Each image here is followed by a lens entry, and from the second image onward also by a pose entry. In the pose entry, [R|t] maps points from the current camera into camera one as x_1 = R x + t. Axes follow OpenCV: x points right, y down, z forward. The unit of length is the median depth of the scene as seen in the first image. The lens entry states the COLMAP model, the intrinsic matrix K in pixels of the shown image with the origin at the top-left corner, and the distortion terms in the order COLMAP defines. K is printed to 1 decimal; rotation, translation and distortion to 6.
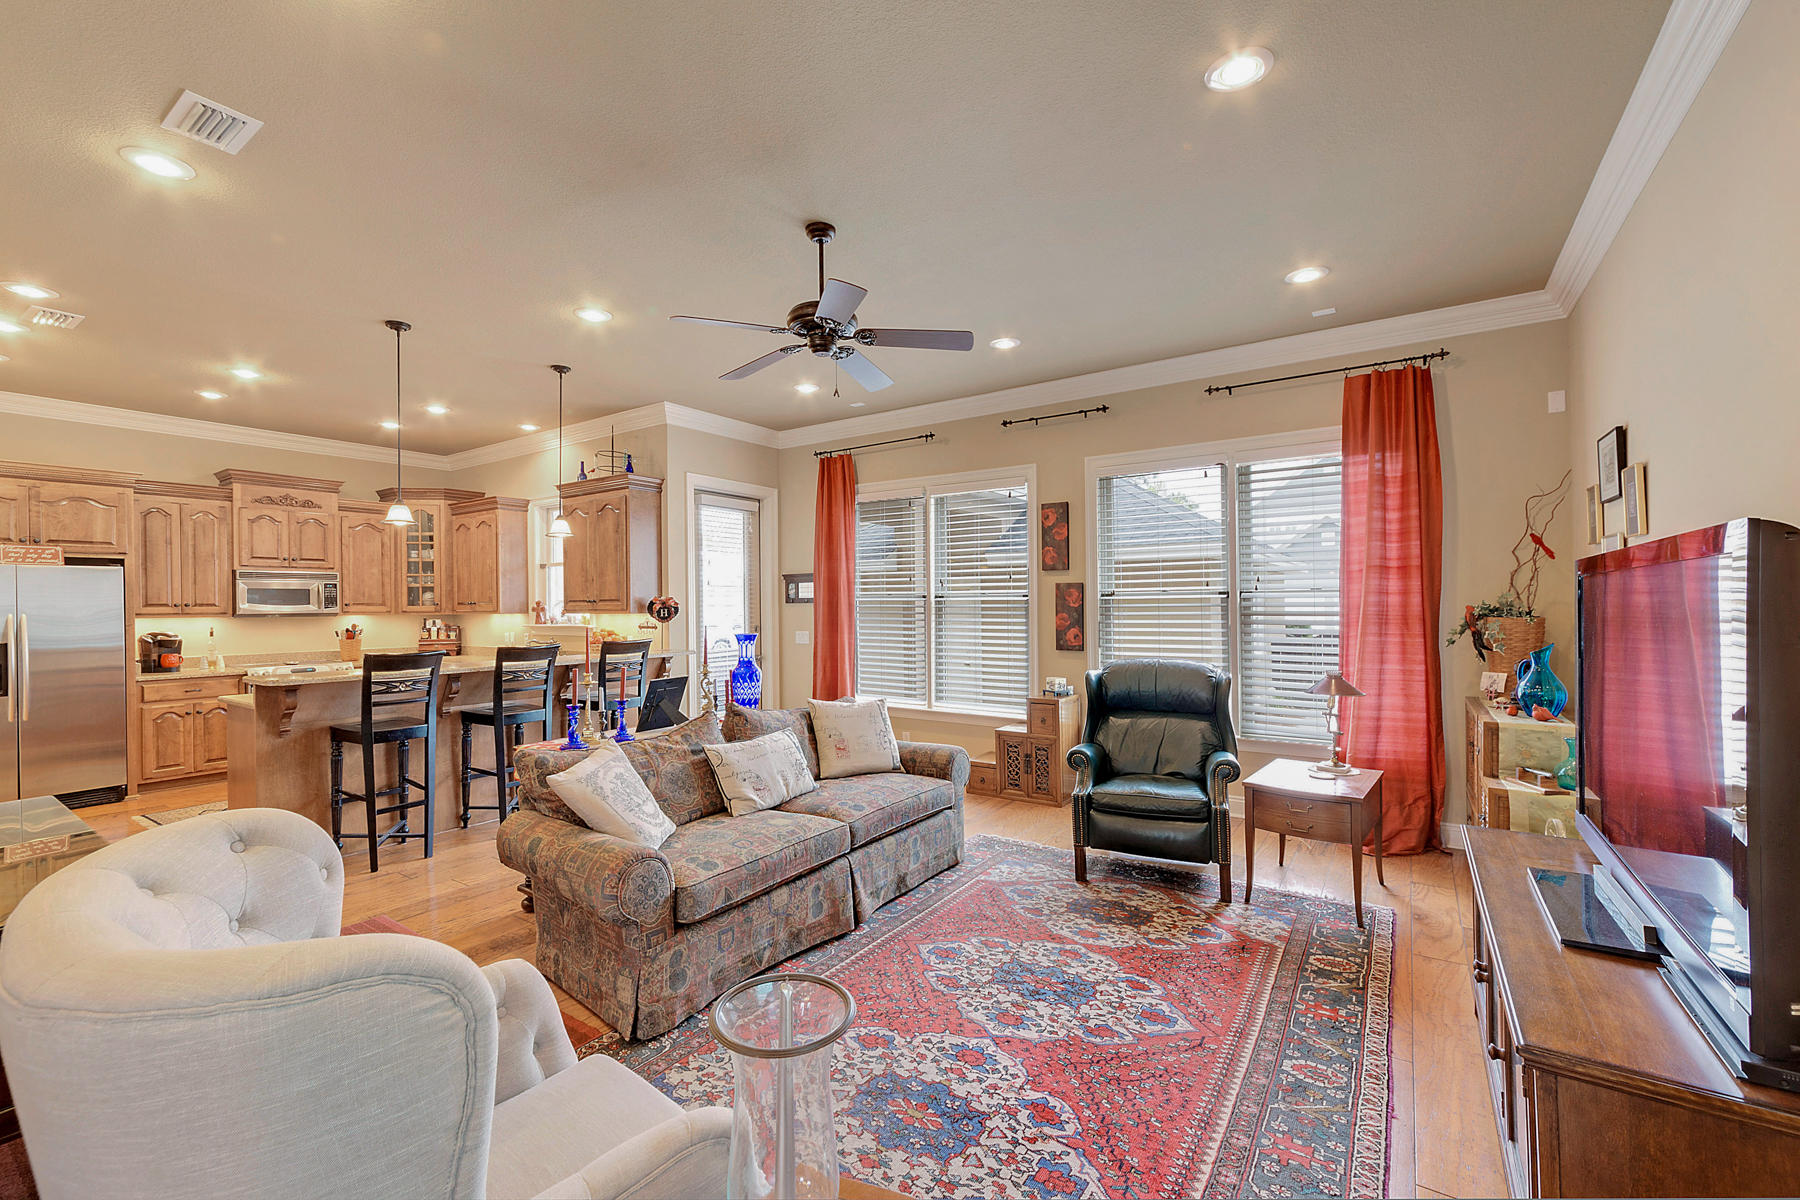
lens RADIAL K [[735.2, 0, 902.2], [0, 735.2, 600.6], [0, 0, 1]] dist [-0.000452, 0.000072]
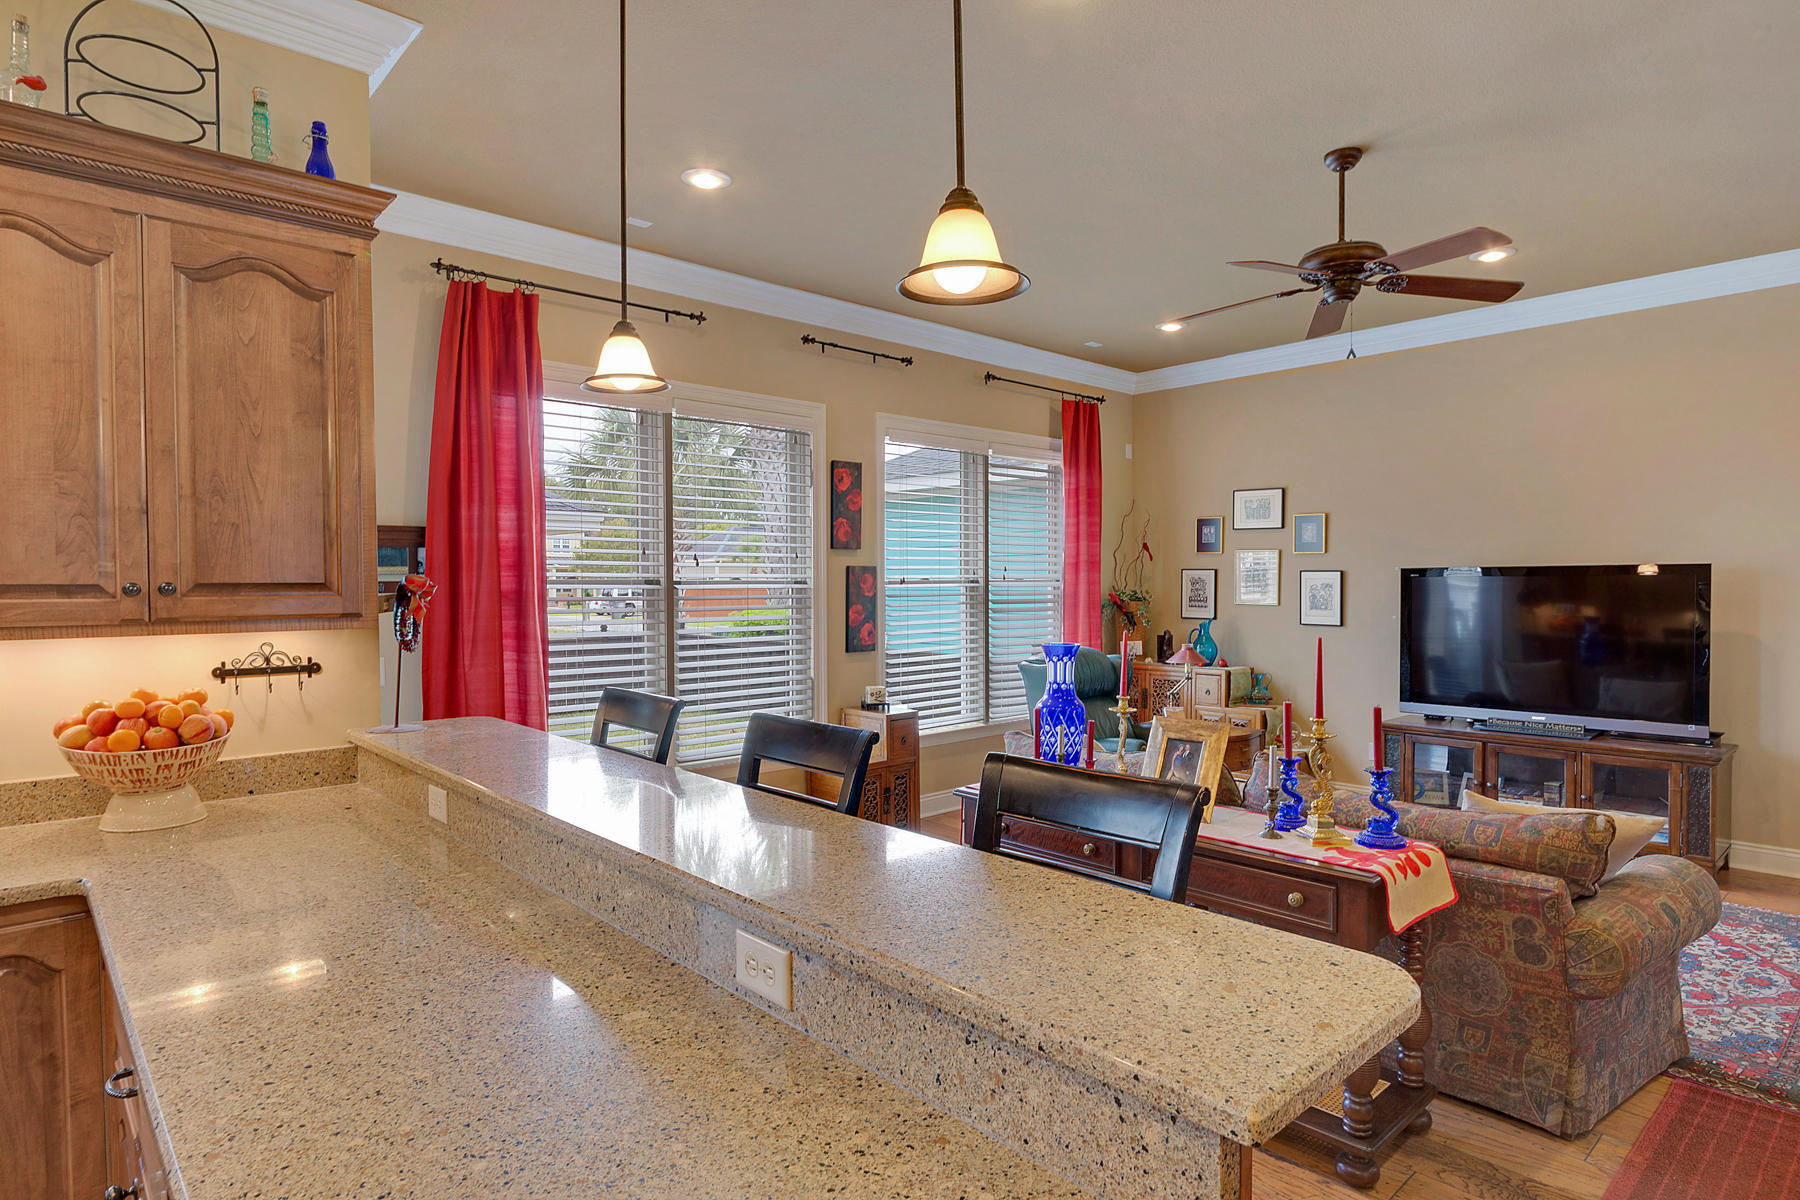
lens RADIAL K [[979.1, 0, 890.6], [0, 979.1, 591.6], [0, 0, 1]] dist [-0.001022, 0.000231]
pose [[0.257844, -0.001629, 0.966185, -0.992390], [-0.005381, 0.999981, 0.003121, 0.000510], [-0.966172, -0.006004, 0.257830, 0.885785]]
